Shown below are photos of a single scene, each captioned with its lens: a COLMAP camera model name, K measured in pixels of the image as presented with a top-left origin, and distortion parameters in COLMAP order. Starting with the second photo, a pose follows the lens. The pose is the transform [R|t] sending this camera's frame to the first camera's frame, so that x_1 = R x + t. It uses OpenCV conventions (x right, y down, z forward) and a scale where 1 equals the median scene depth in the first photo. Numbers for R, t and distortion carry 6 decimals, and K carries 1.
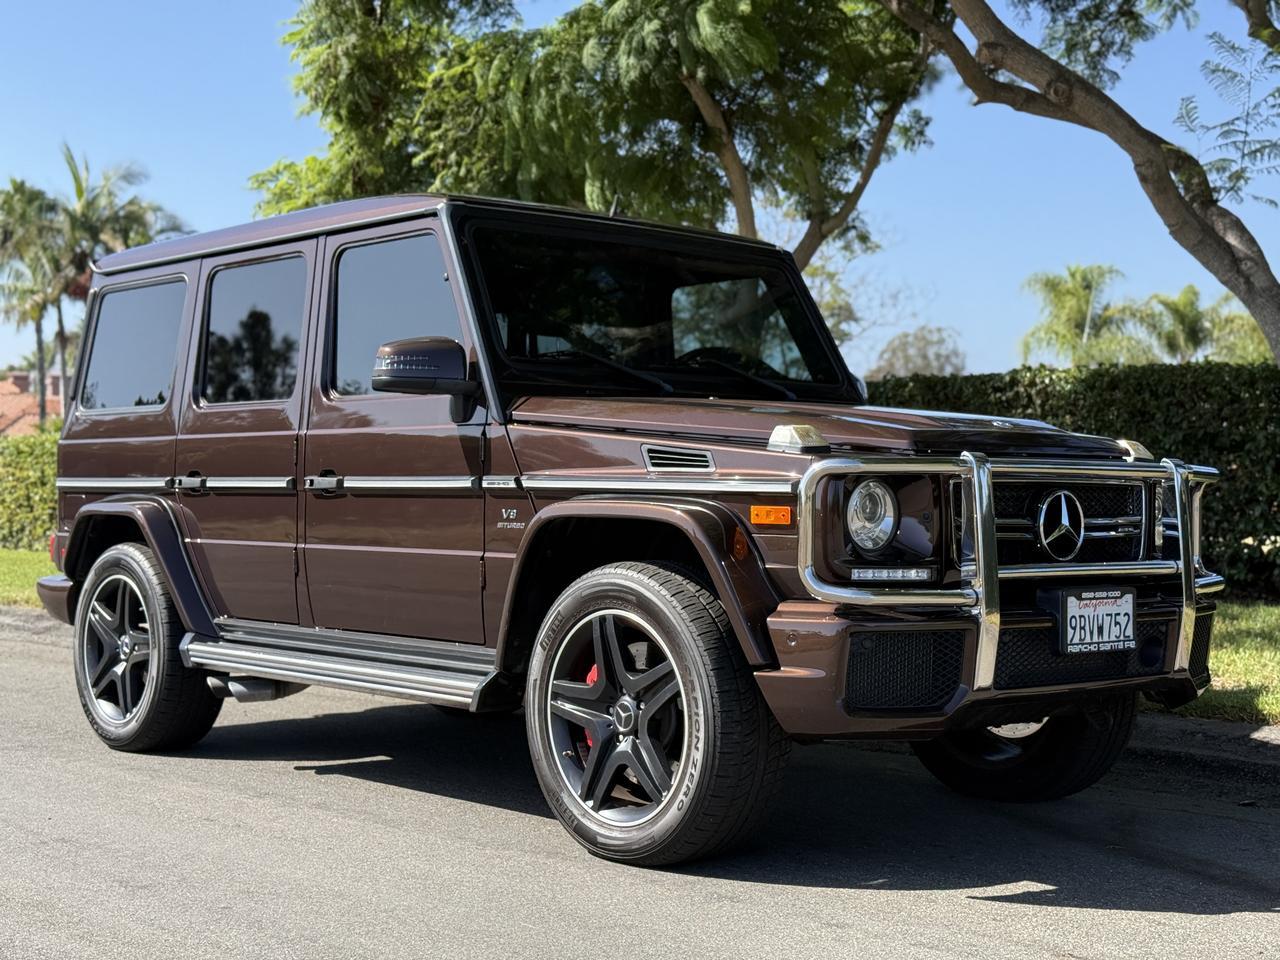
lens RADIAL K [[1790.0, 0, 643.8], [0, 1790.0, 474.3], [0, 0, 1]] dist [0.124253, 0.000000]
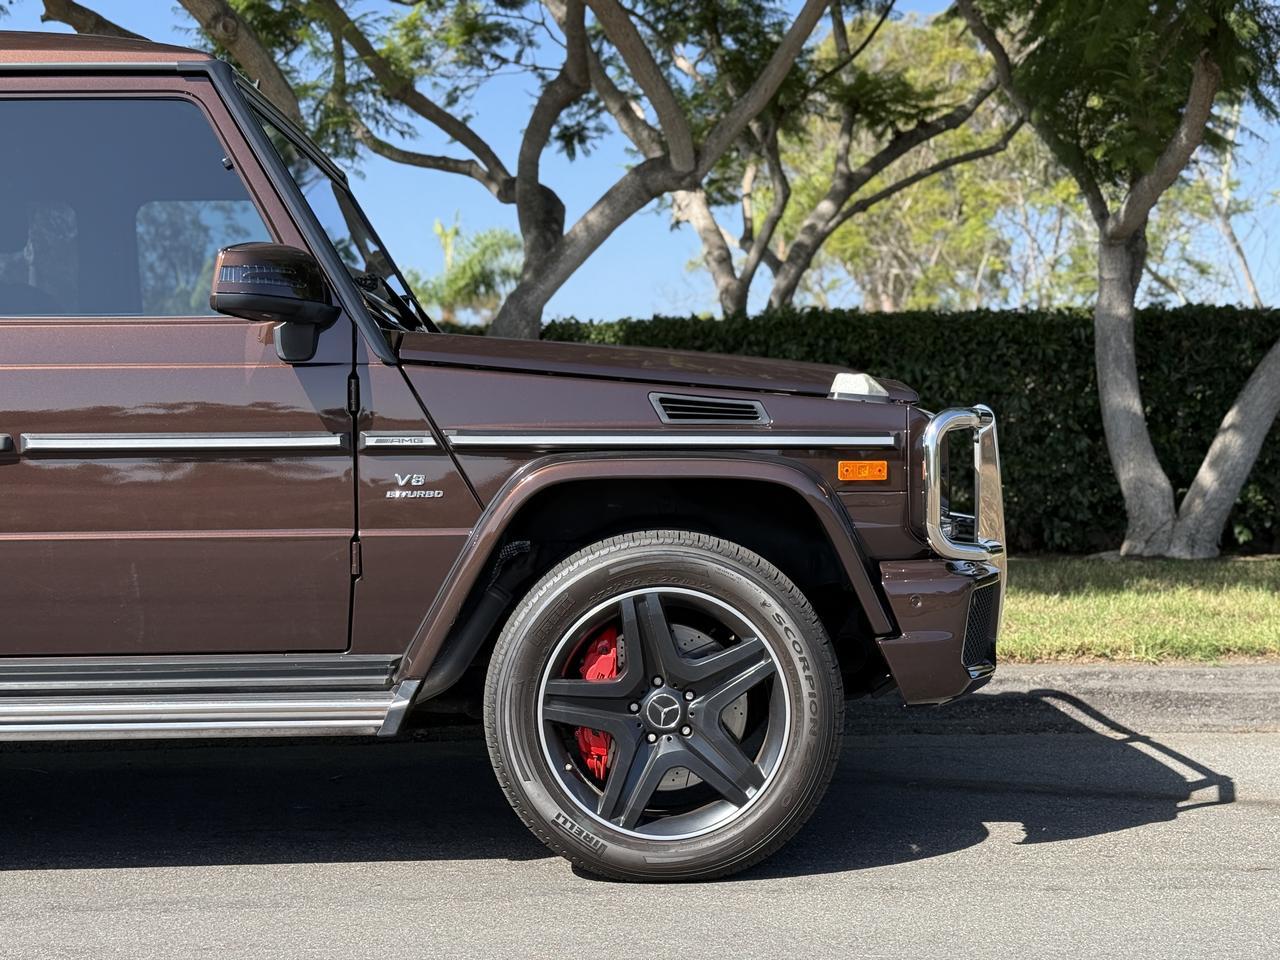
lens RADIAL K [[1790.0, 0, 632.5], [0, 1790.0, 484.3], [0, 0, 1]] dist [0.124253, 0.000000]
pose [[0.681128, -0.020280, 0.731884, -0.635590], [0.006621, 0.999746, 0.021540, 0.008592], [-0.732135, -0.009826, 0.681089, 0.426765]]
